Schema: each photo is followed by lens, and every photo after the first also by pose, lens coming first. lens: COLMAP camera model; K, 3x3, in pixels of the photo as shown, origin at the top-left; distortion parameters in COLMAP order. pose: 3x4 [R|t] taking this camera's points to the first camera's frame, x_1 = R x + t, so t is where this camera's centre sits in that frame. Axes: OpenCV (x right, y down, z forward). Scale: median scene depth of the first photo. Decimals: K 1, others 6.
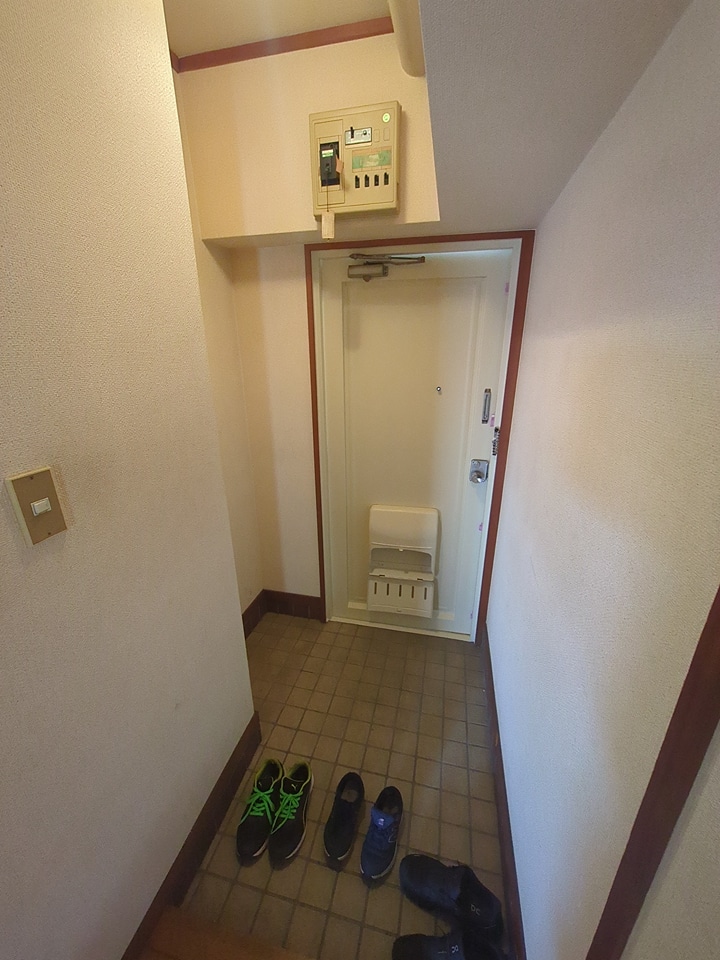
lens RADIAL K [[378.6, 0, 357.9], [0, 378.6, 481.0], [0, 0, 1]] dist [0.002956, 0.001054]
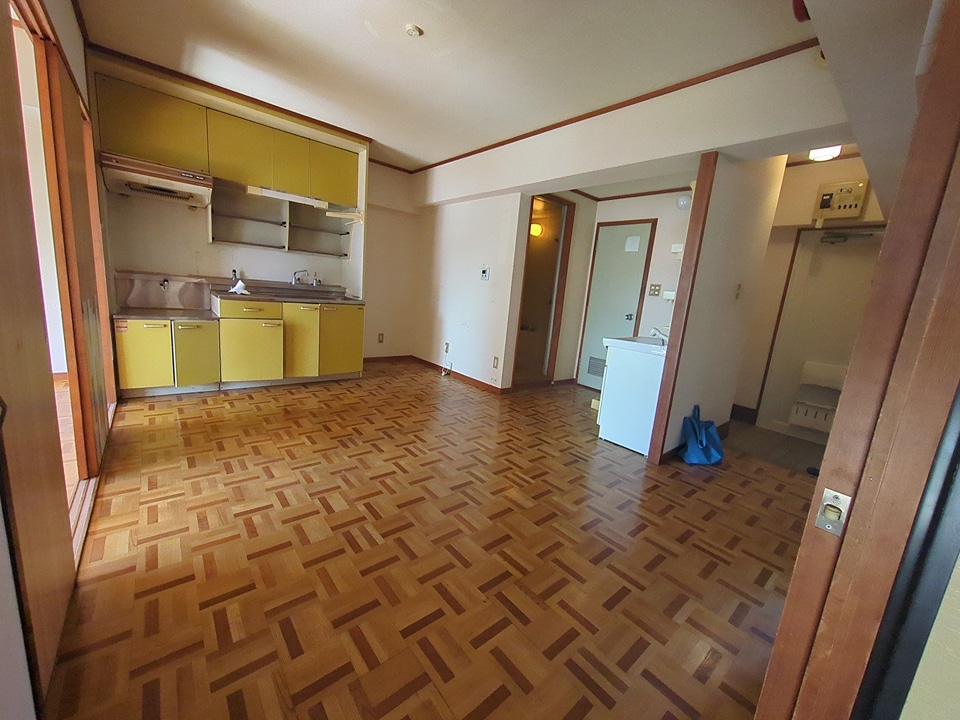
lens RADIAL K [[378.6, 0, 483.5], [0, 378.6, 357.9], [0, 0, 1]] dist [0.002956, 0.001054]
pose [[0.800418, 0.190274, -0.568442, -0.255043], [-0.291144, 0.952324, -0.091186, 1.012104], [0.523990, 0.238485, 0.817655, -1.938241]]
